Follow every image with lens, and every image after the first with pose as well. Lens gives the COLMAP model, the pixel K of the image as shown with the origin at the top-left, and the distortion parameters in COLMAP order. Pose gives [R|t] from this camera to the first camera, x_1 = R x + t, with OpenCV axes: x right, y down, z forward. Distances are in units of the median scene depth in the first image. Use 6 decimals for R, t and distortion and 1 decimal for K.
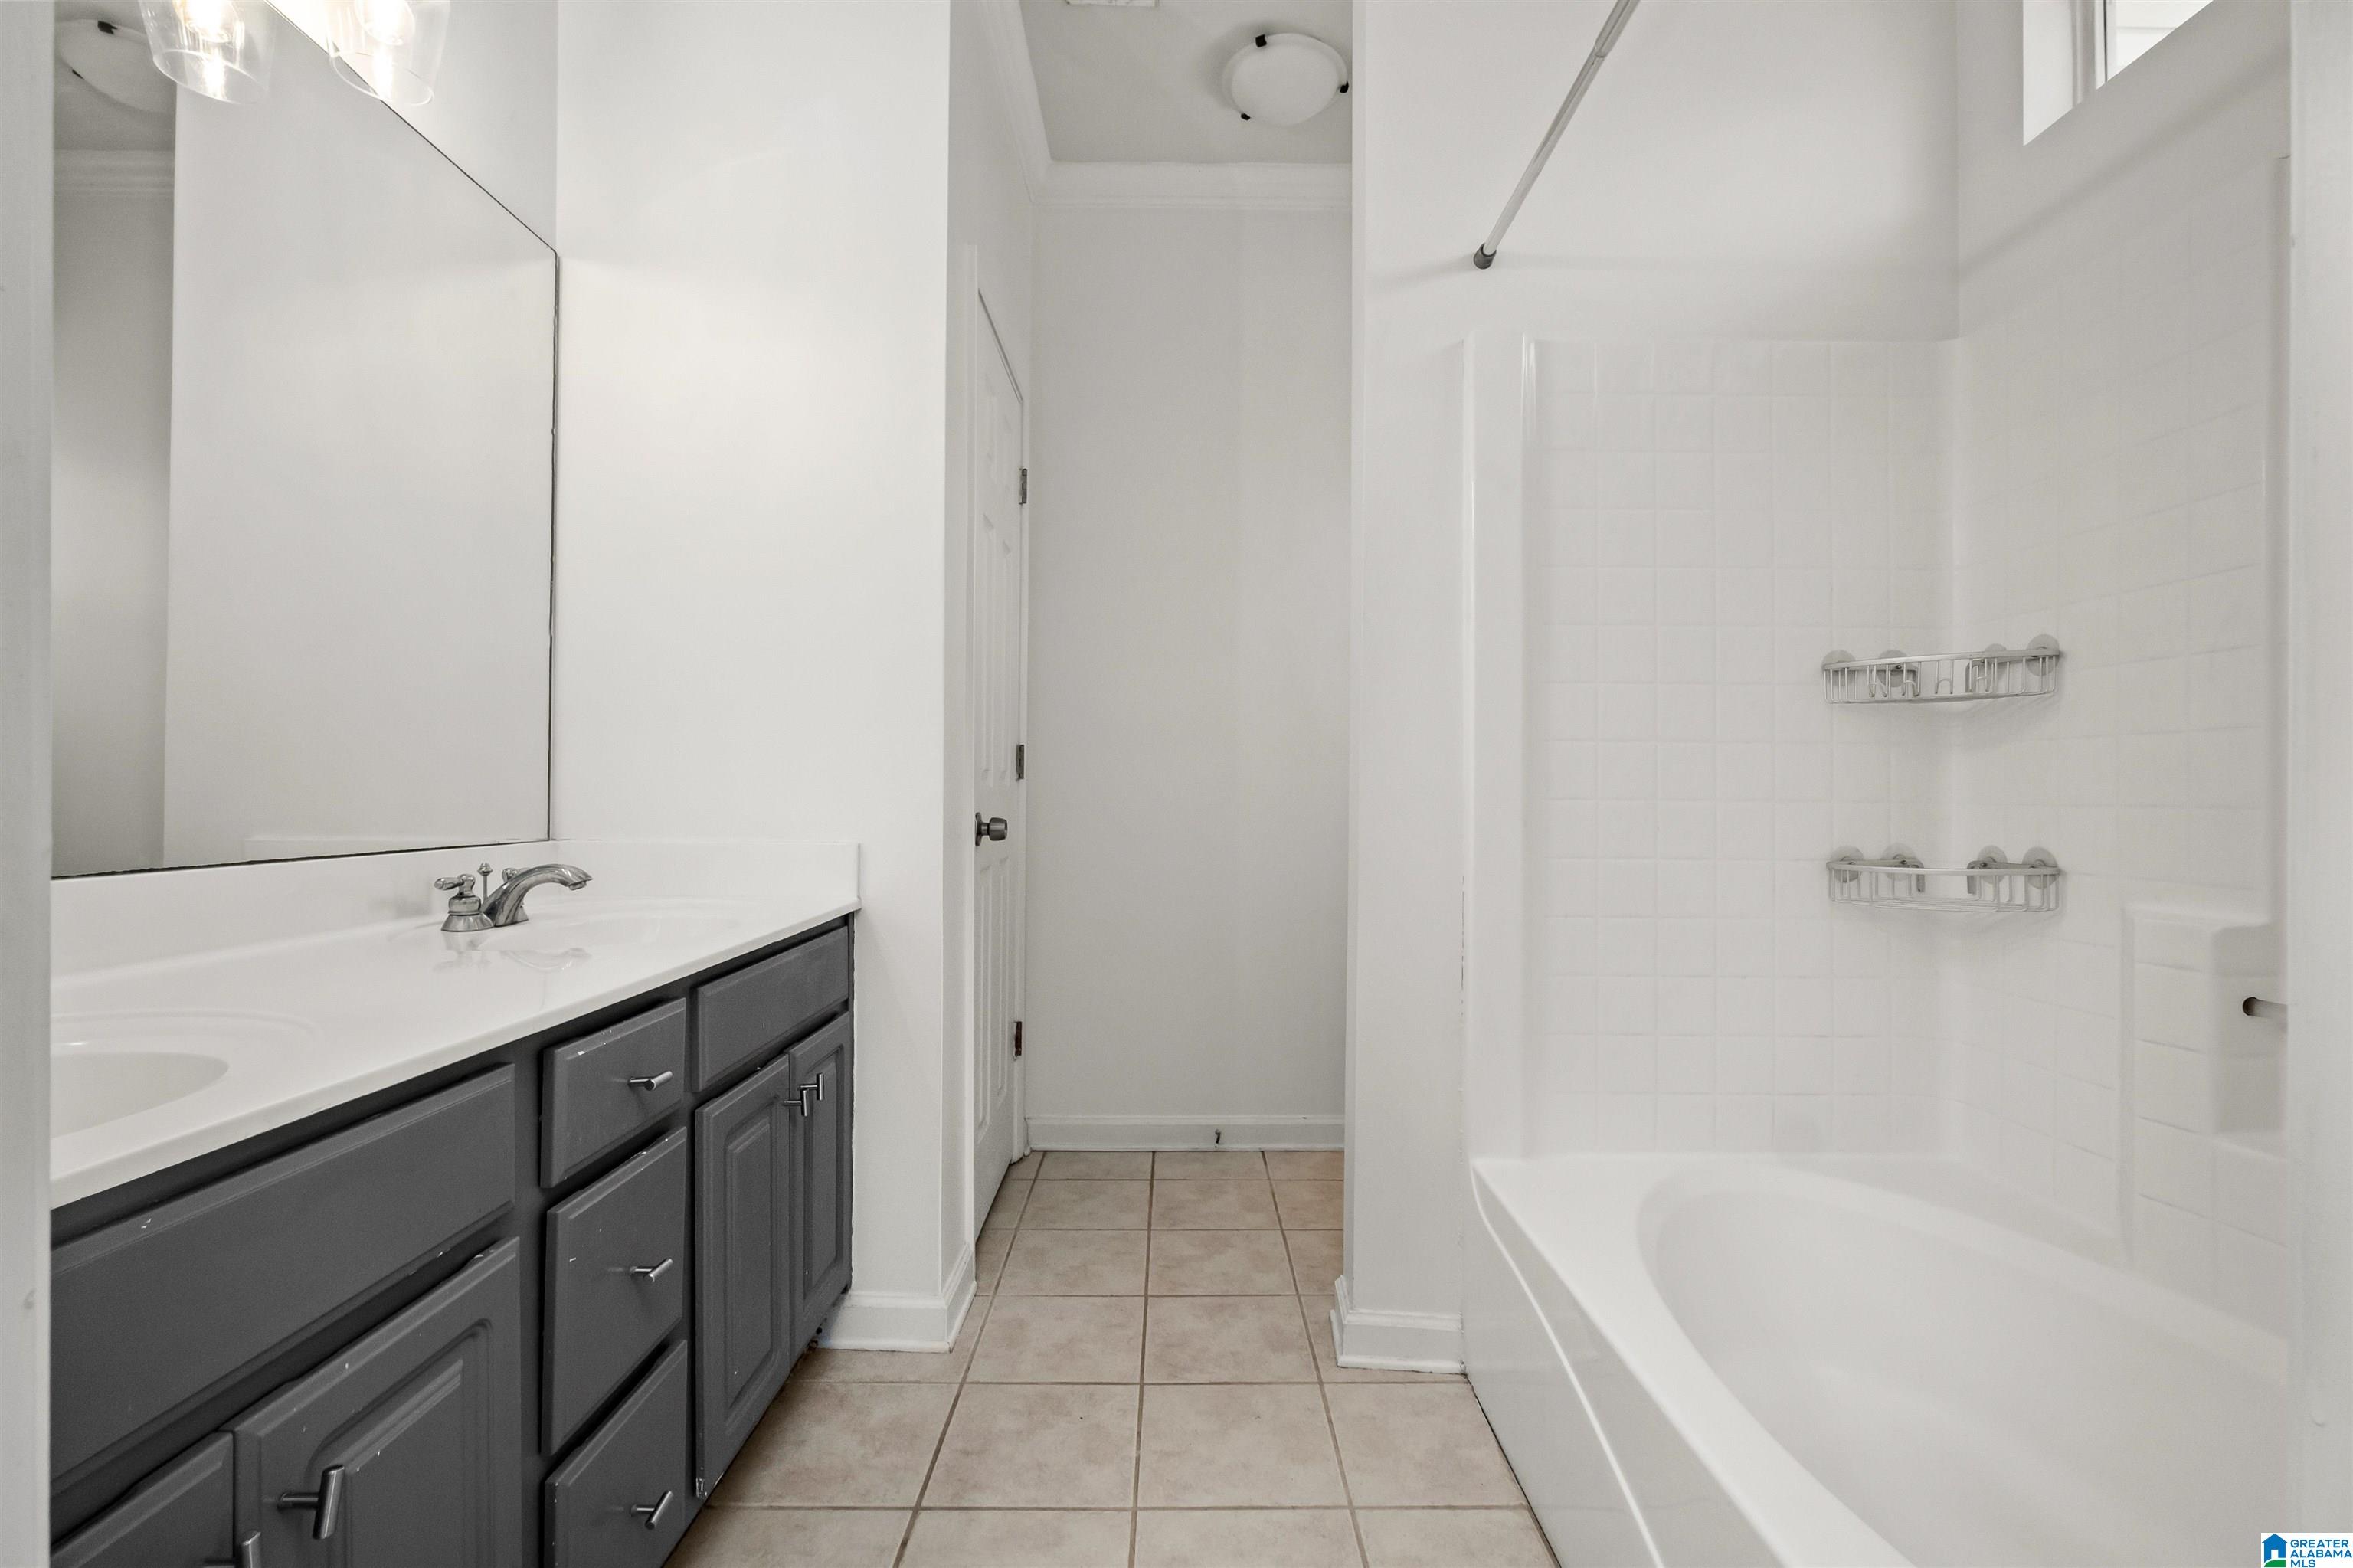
lens RADIAL K [[1025.9, 0, 1173.6], [0, 1025.9, 790.7], [0, 0, 1]] dist [-0.005160, 0.001228]
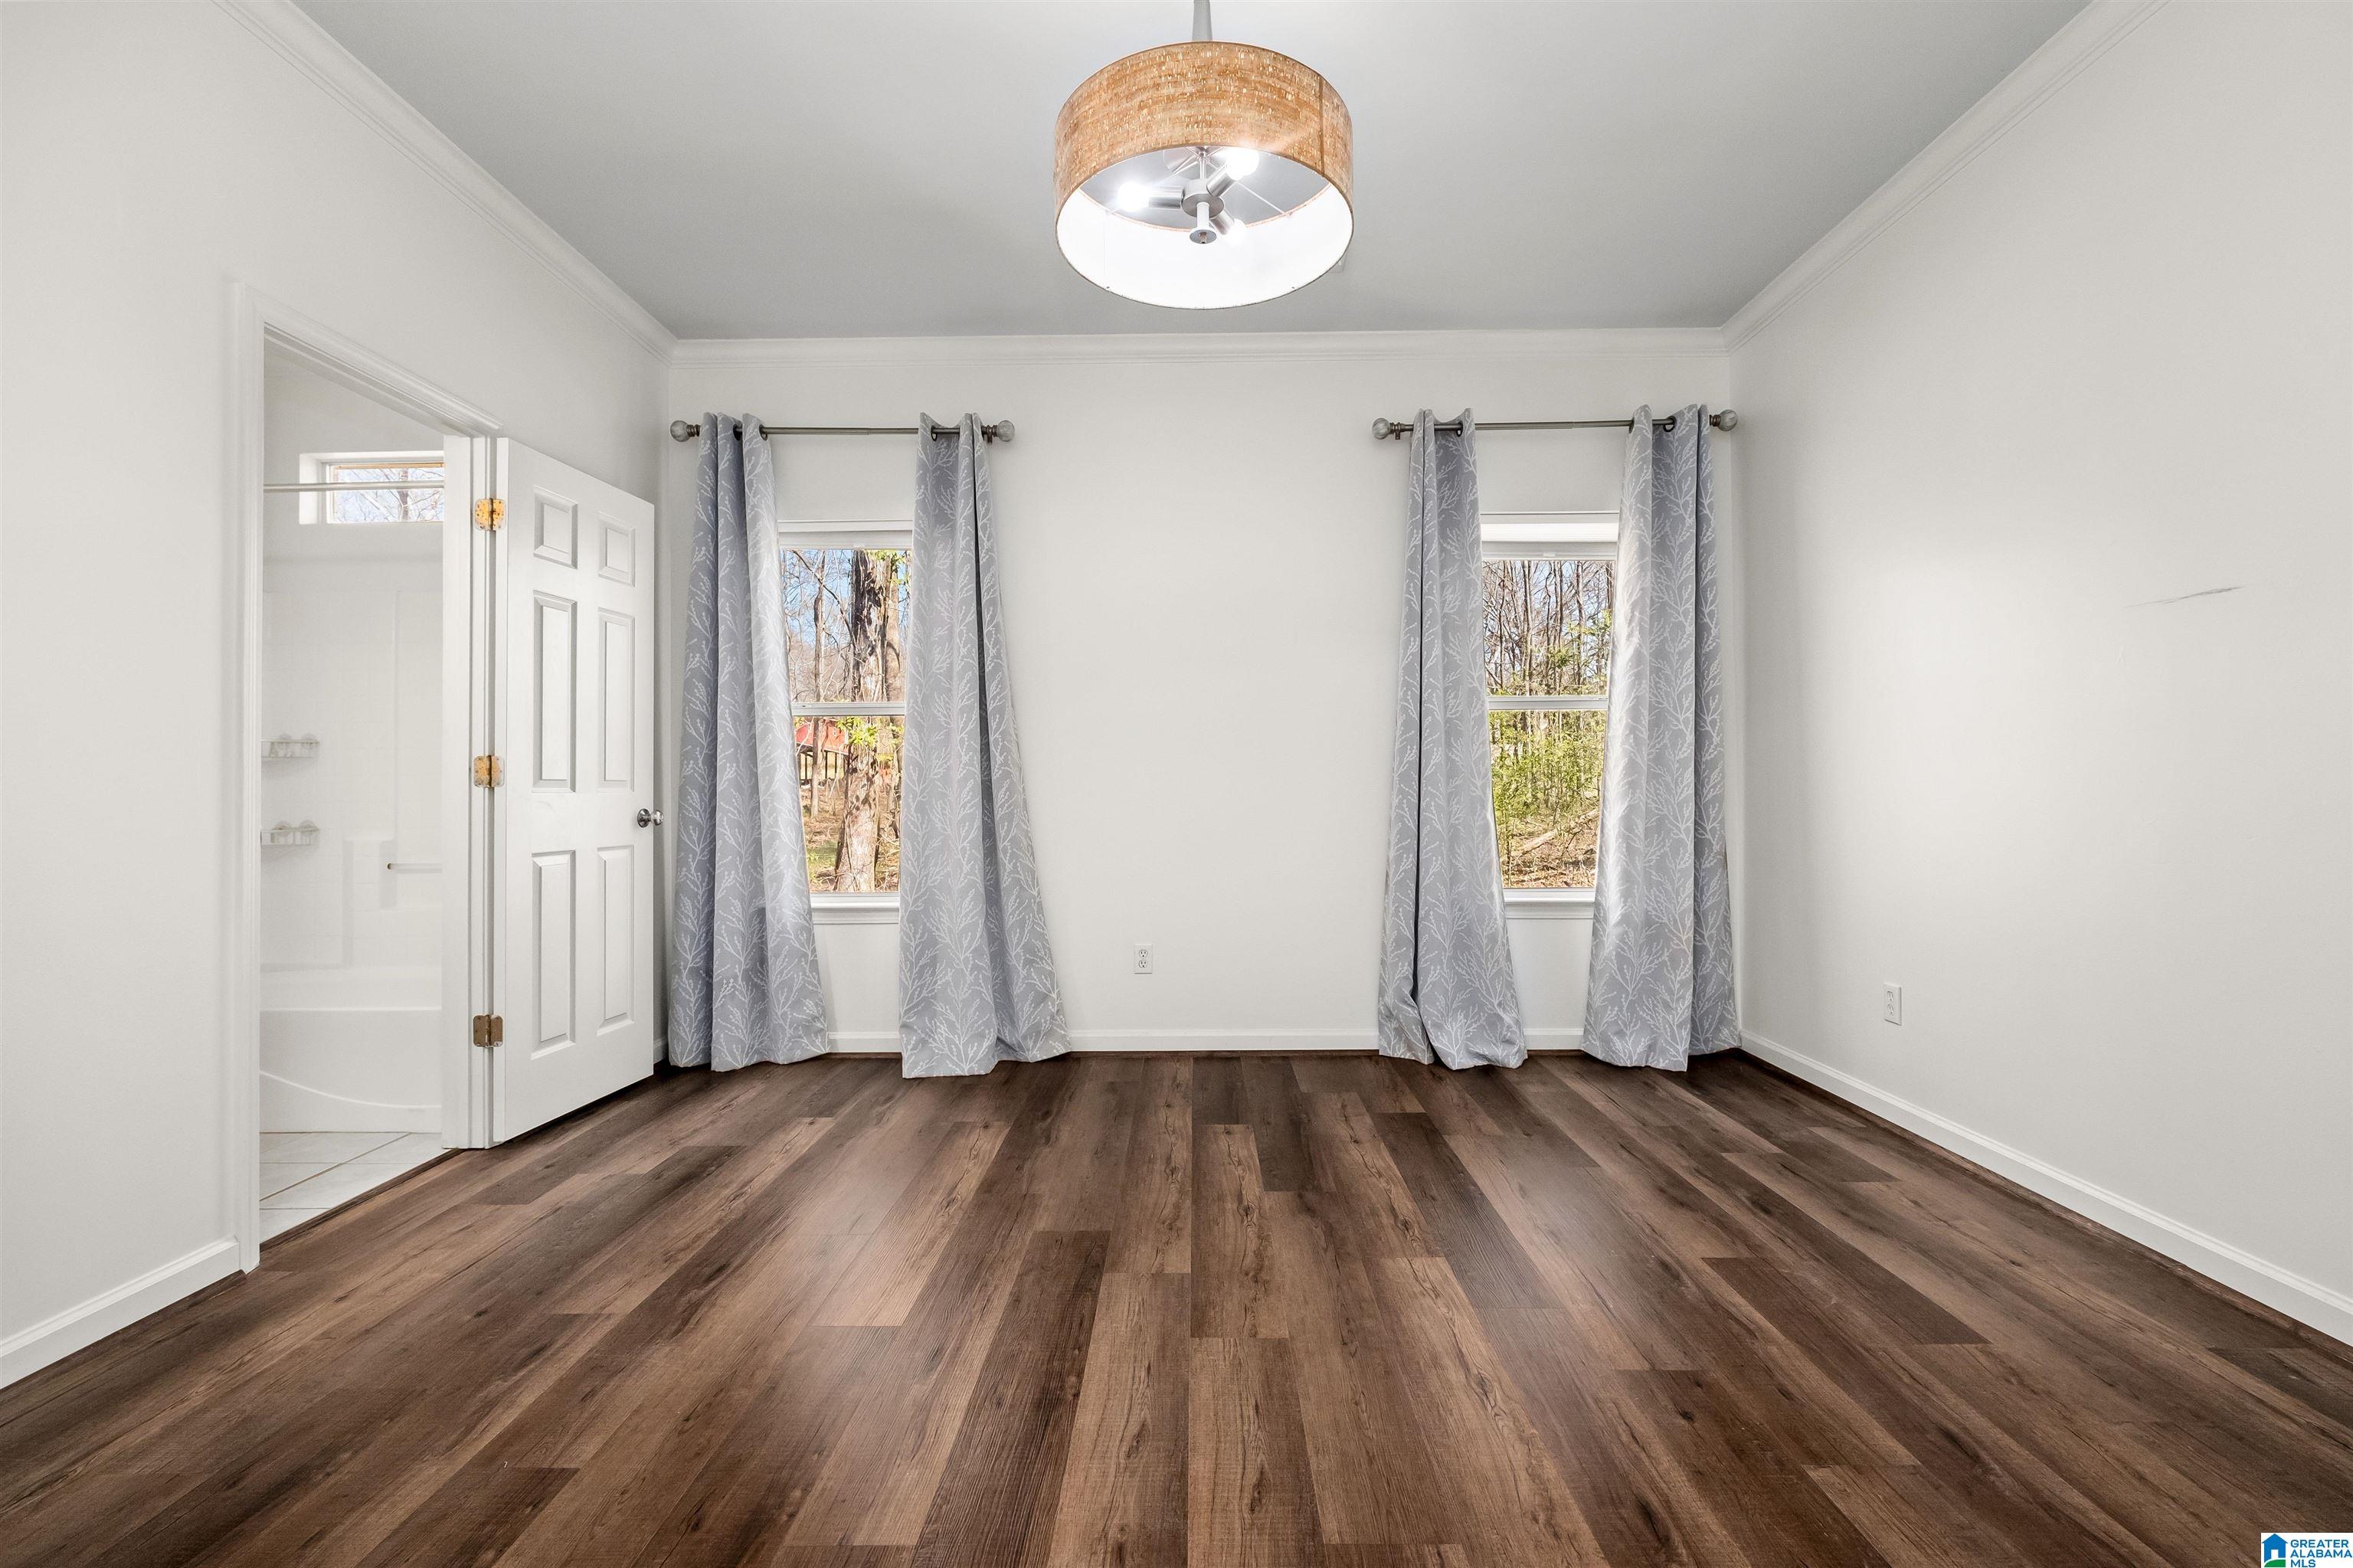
lens RADIAL K [[1025.9, 0, 1183.3], [0, 1025.9, 780.6], [0, 0, 1]] dist [-0.005160, 0.001228]
pose [[0.004365, 0.002733, 0.999987, -1.509387], [0.001505, 0.999995, -0.002740, -0.026663], [-0.999989, 0.001517, 0.004360, -1.052097]]
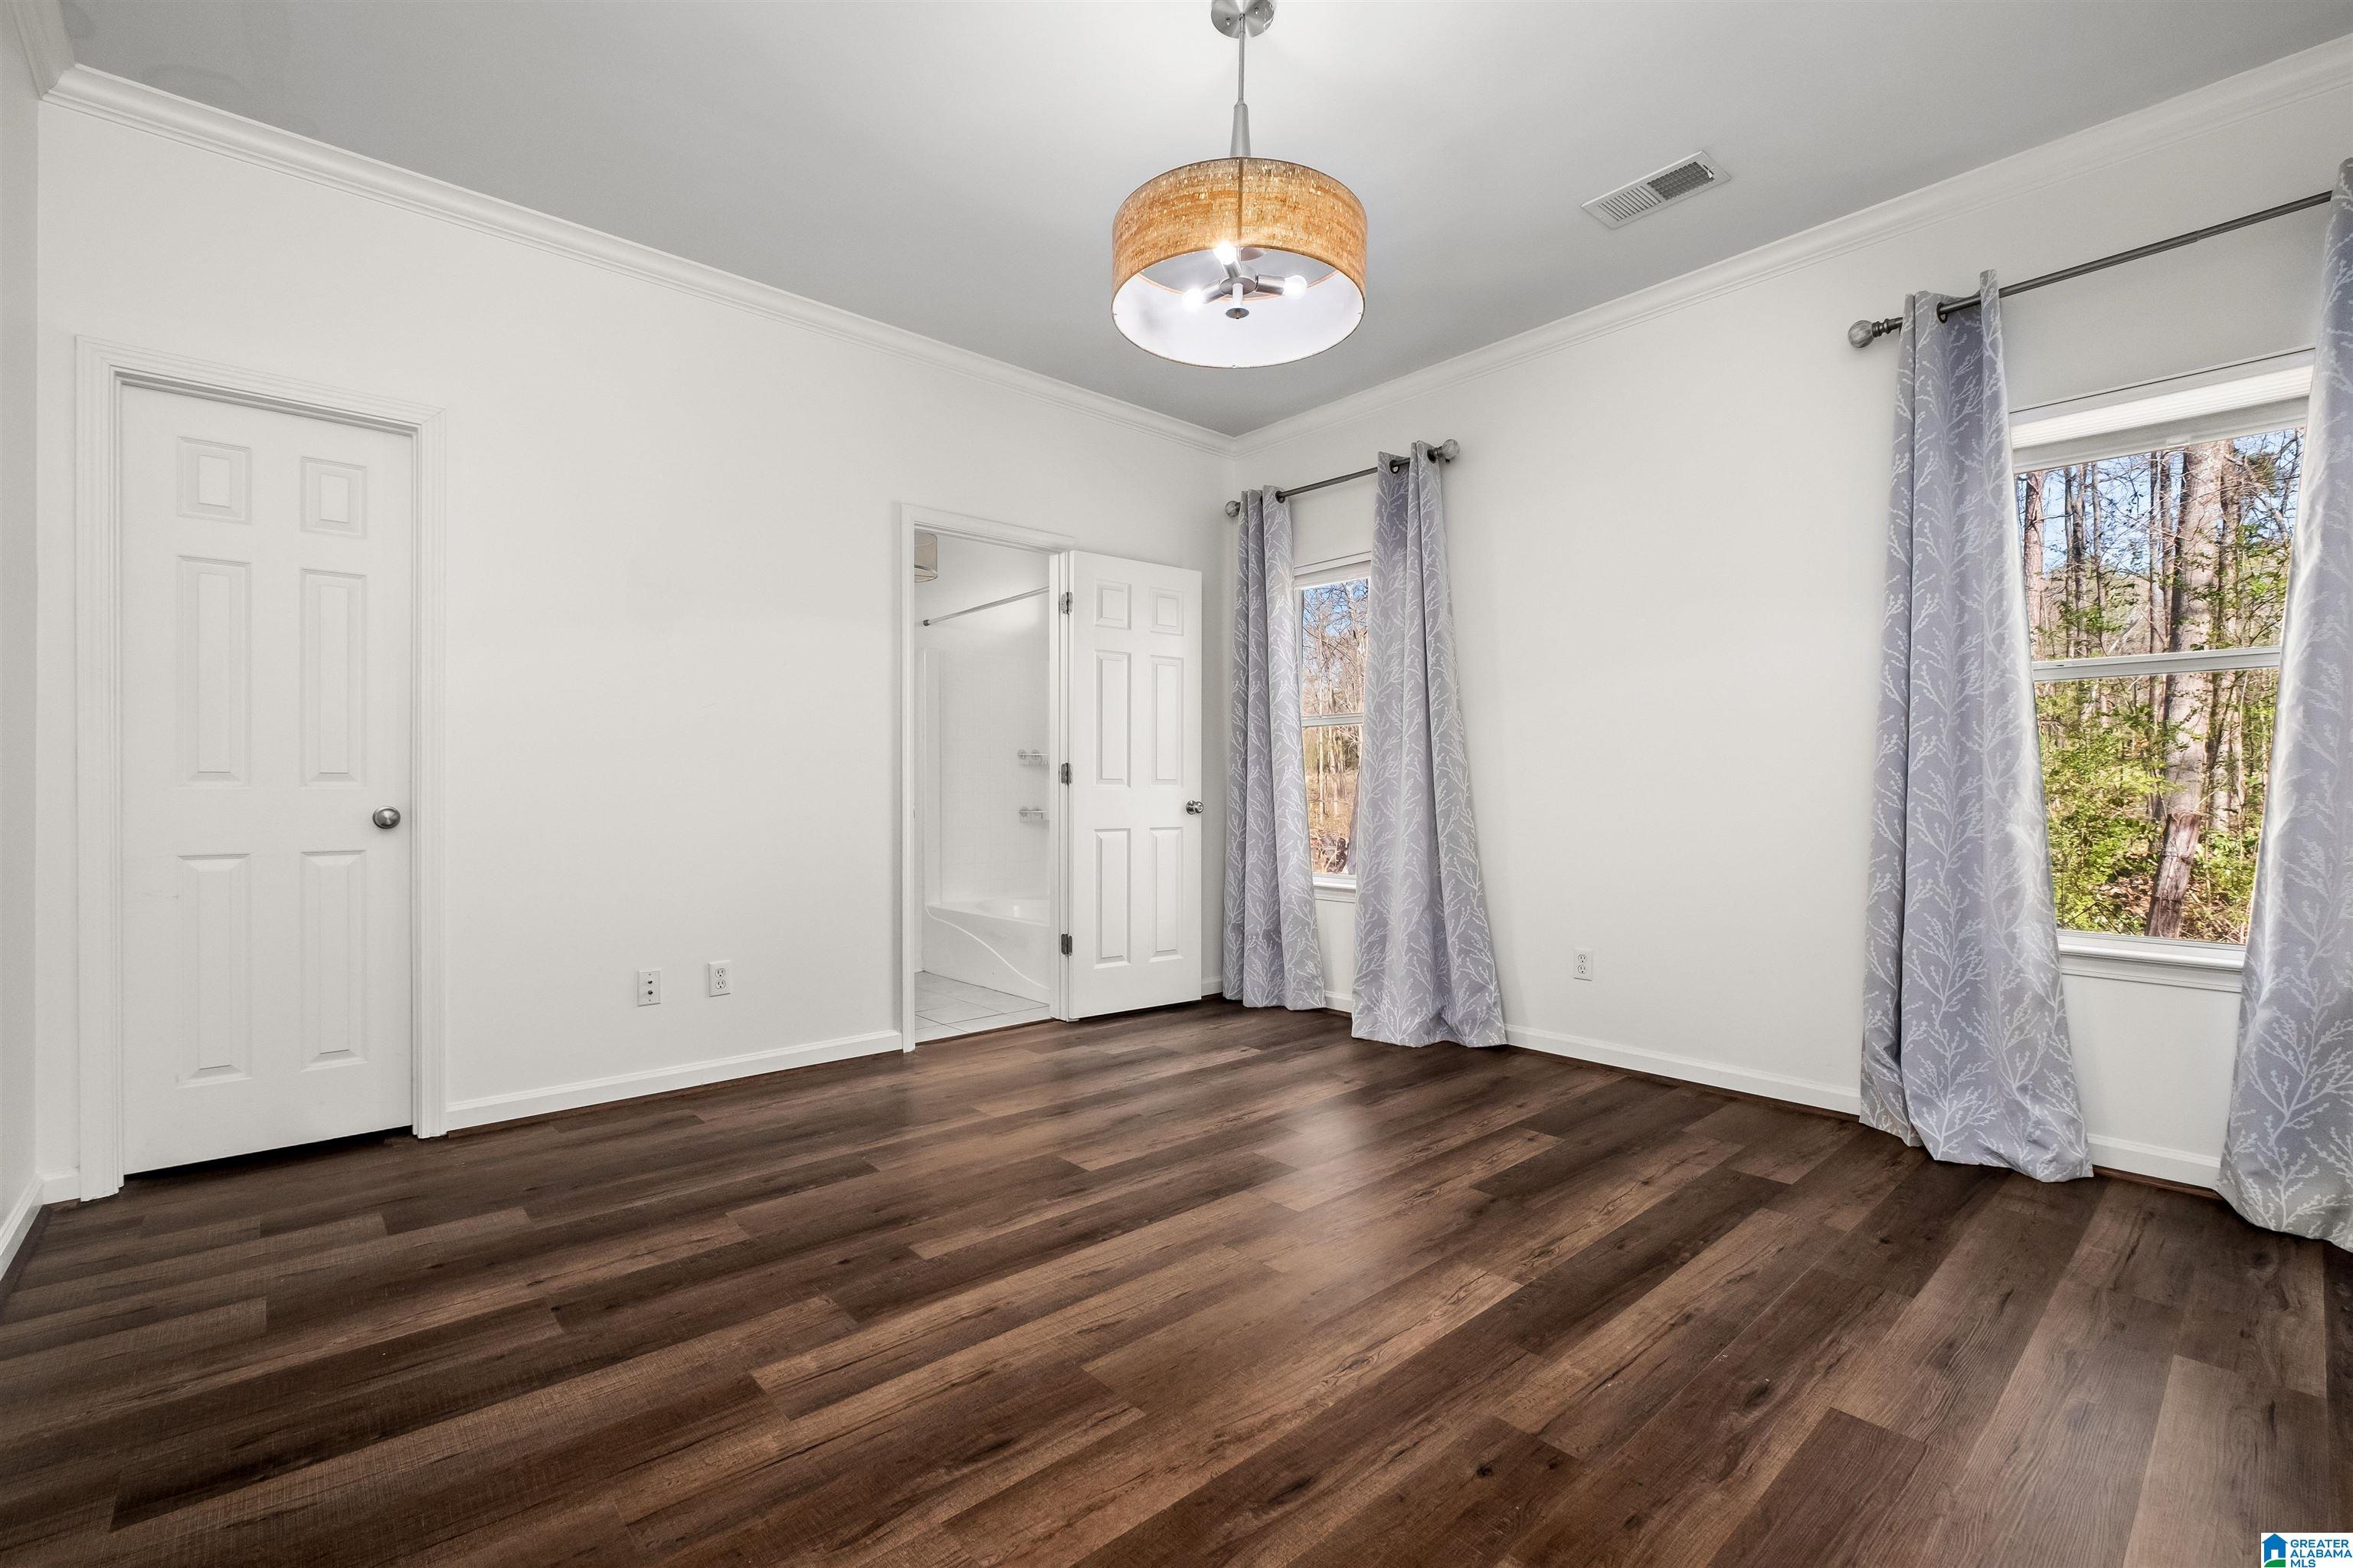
lens RADIAL K [[1025.9, 0, 1199.5], [0, 1025.9, 796.7], [0, 0, 1]] dist [-0.005160, 0.001228]
pose [[0.736989, -0.009439, 0.675838, -1.306534], [0.000137, 0.999905, 0.013816, -0.026183], [-0.675904, -0.010090, 0.736920, -2.046136]]
